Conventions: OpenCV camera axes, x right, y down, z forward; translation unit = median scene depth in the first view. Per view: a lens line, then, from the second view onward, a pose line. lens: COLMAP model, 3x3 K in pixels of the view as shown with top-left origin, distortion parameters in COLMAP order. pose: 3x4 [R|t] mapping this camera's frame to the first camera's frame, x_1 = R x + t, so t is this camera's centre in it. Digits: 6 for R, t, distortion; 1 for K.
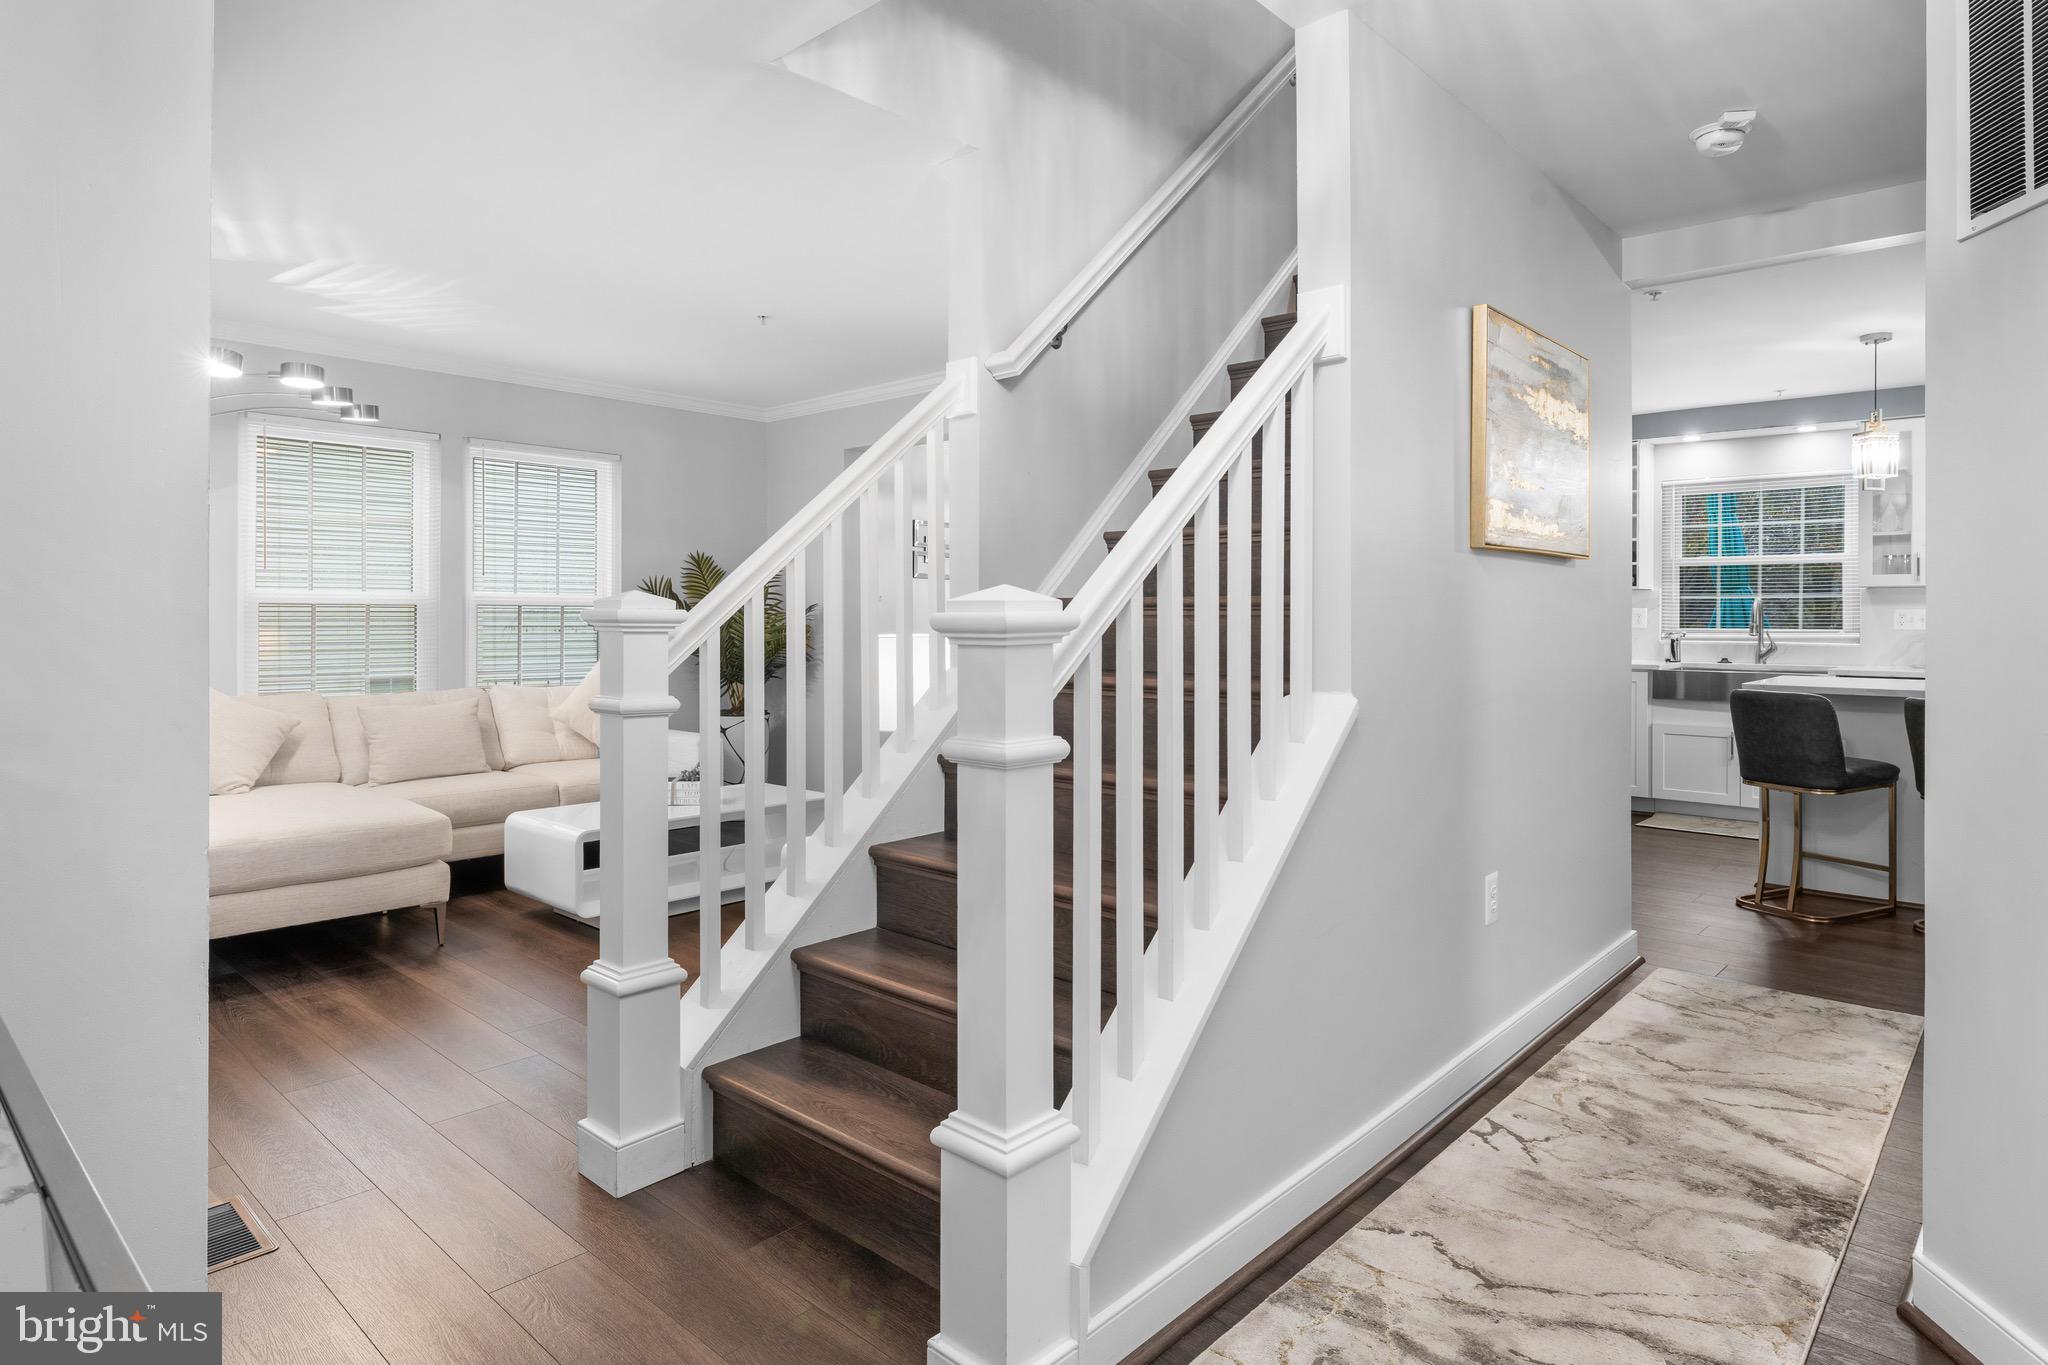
lens RADIAL K [[1147.5, 0, 1027.0], [0, 1147.5, 618.1], [0, 0, 1]] dist [-0.000097, -0.000138]
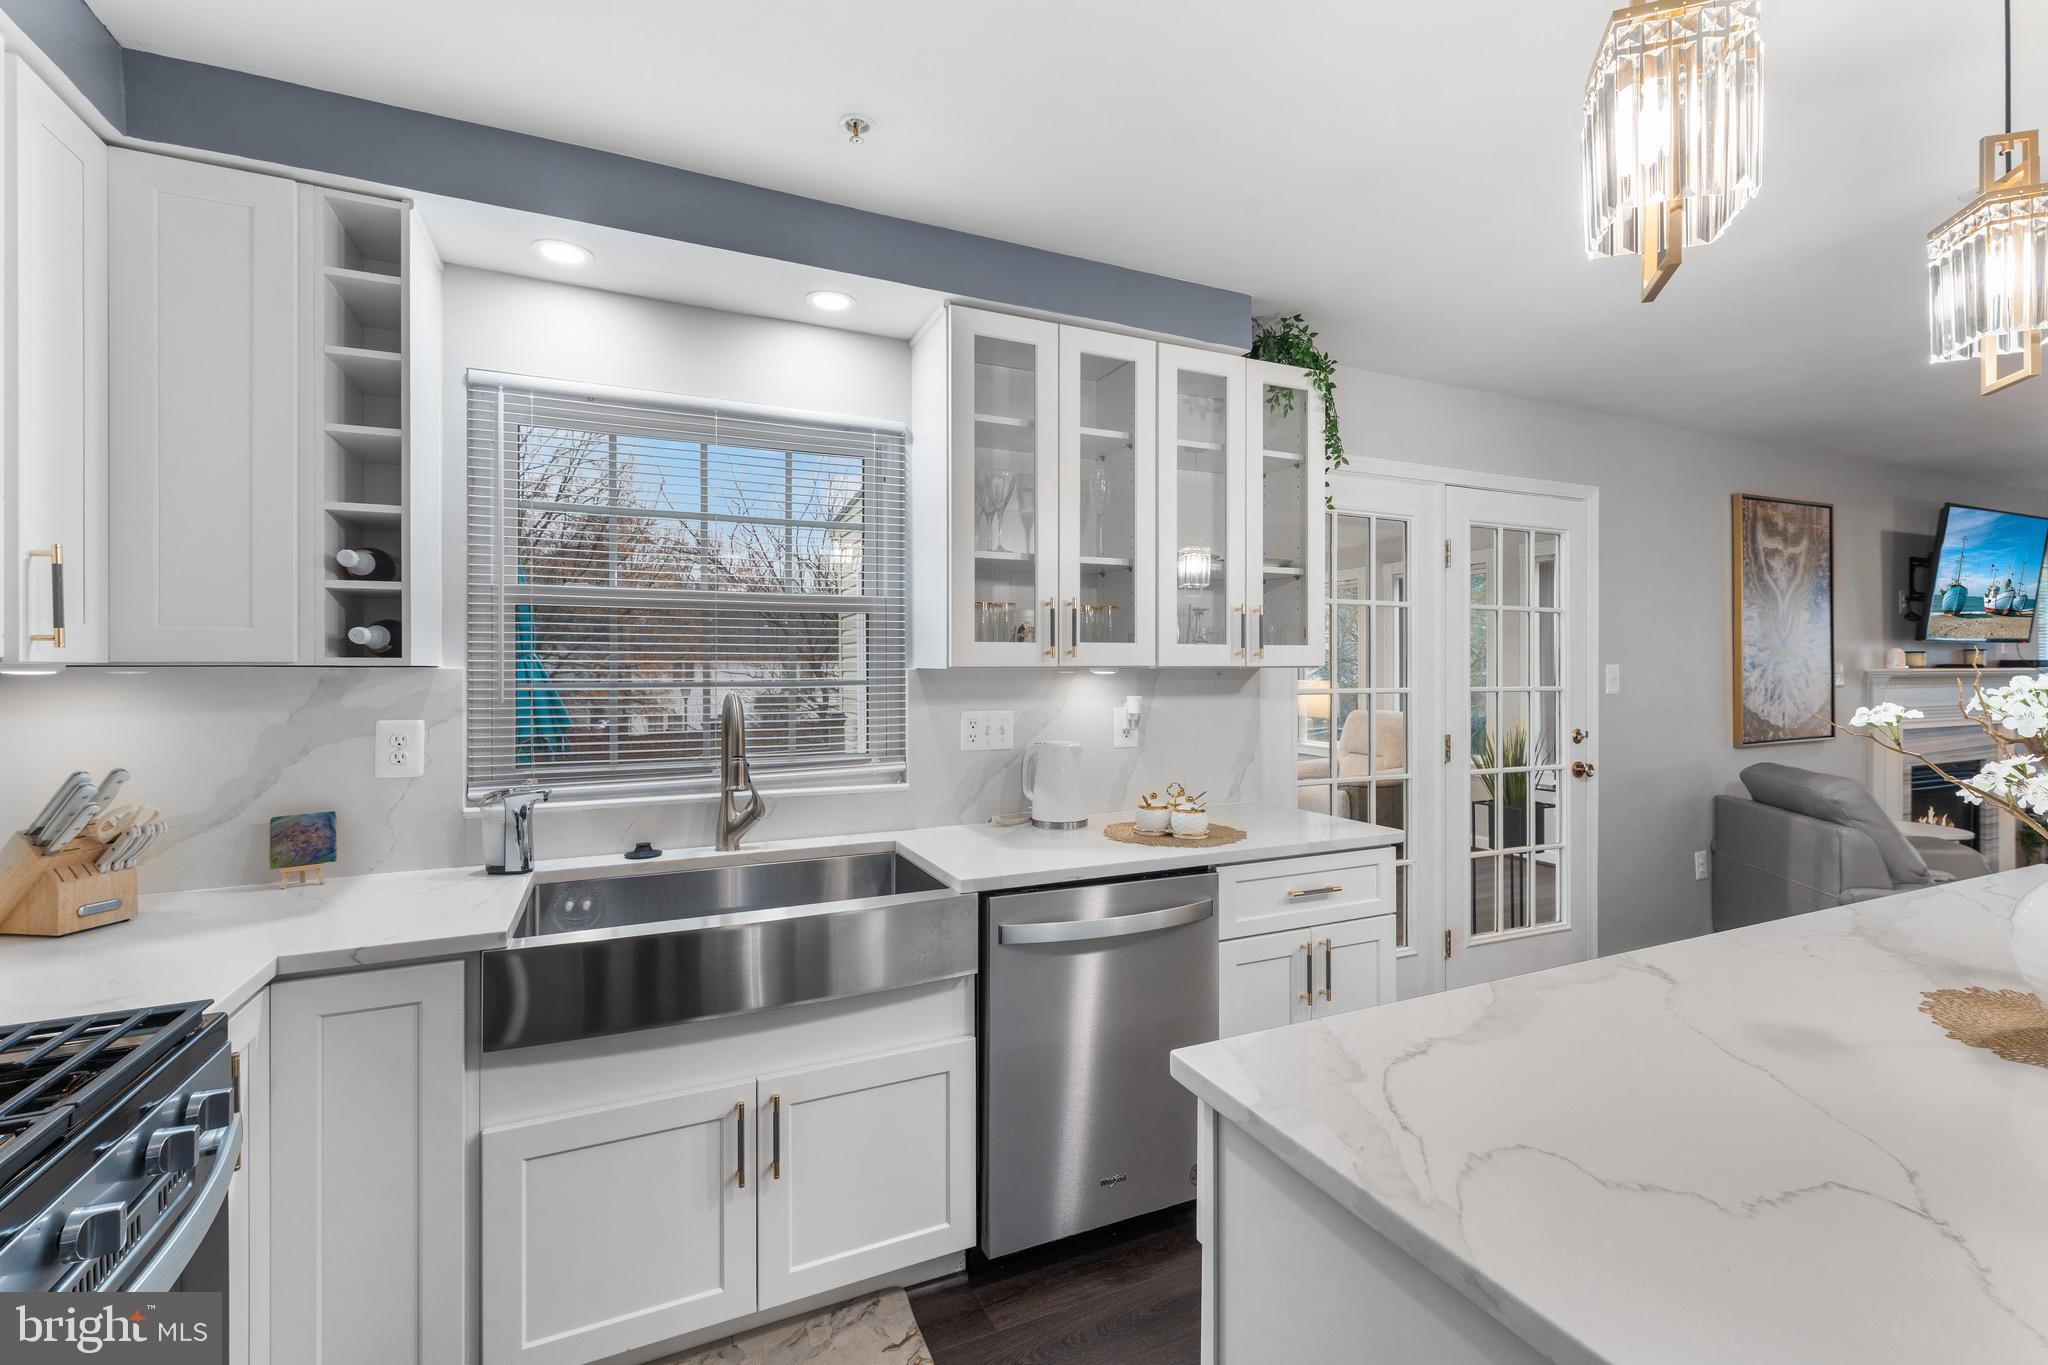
lens RADIAL K [[887.6, 0, 1028.8], [0, 887.6, 666.4], [0, 0, 1]] dist [-0.000155, -0.000562]
pose [[0.387014, 0.001030, 0.922073, 0.390522], [0.006646, 0.999970, -0.003907, -0.023776], [-0.922050, 0.007640, 0.386996, 0.782132]]
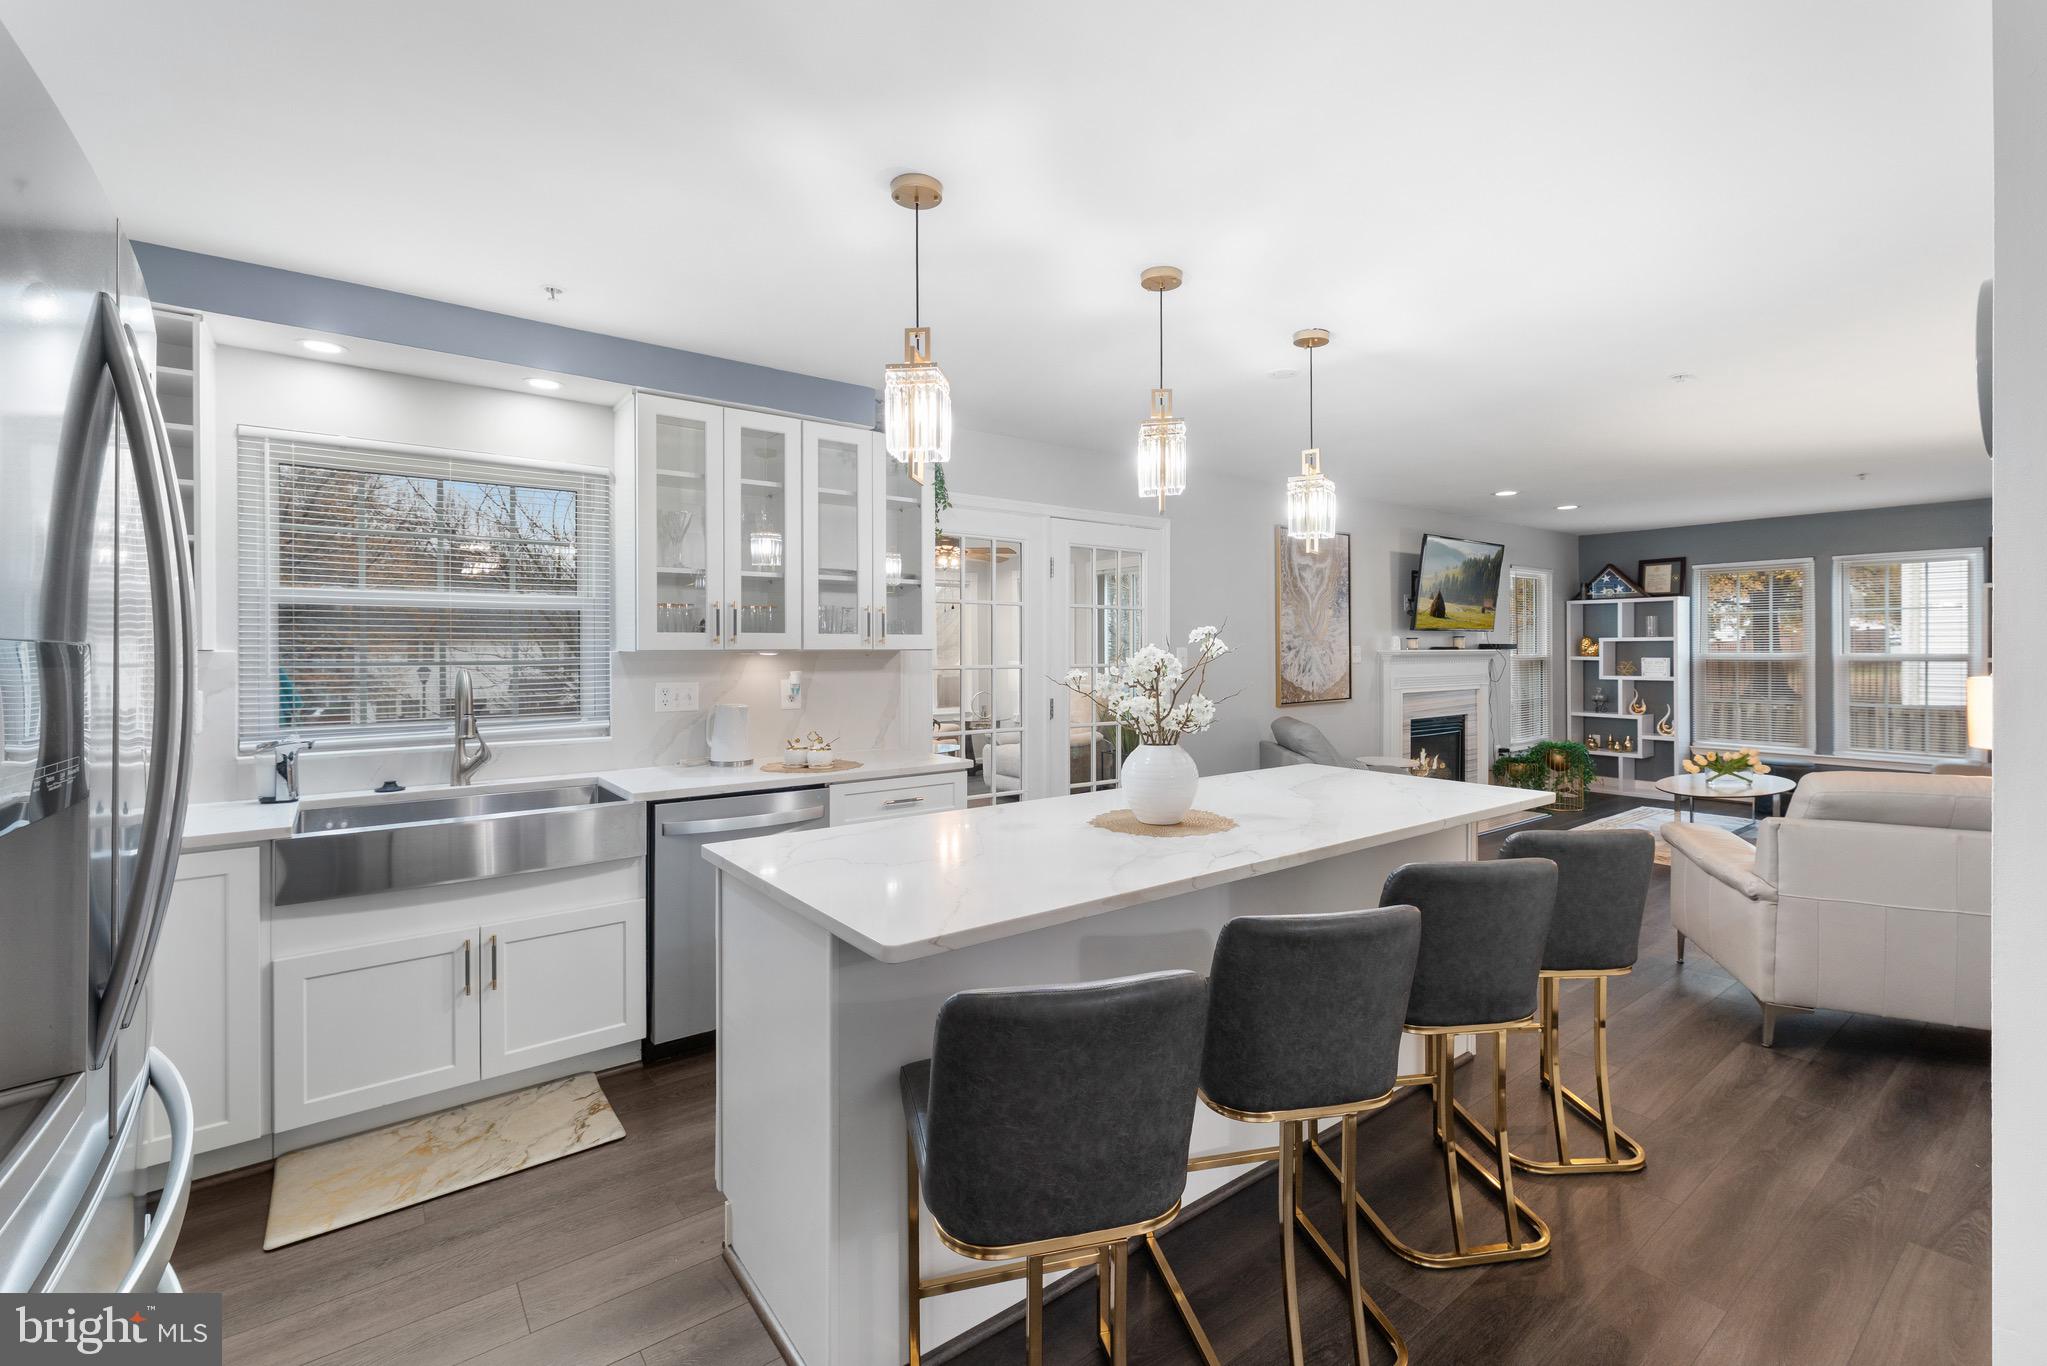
lens RADIAL K [[899.2, 0, 1041.0], [0, 899.2, 650.4], [0, 0, 1]] dist [0.000985, -0.000668]
pose [[0.163864, -0.003886, 0.986475, 0.257019], [0.006199, 0.999977, 0.002910, -0.025150], [-0.986463, 0.005639, 0.163884, 0.654607]]
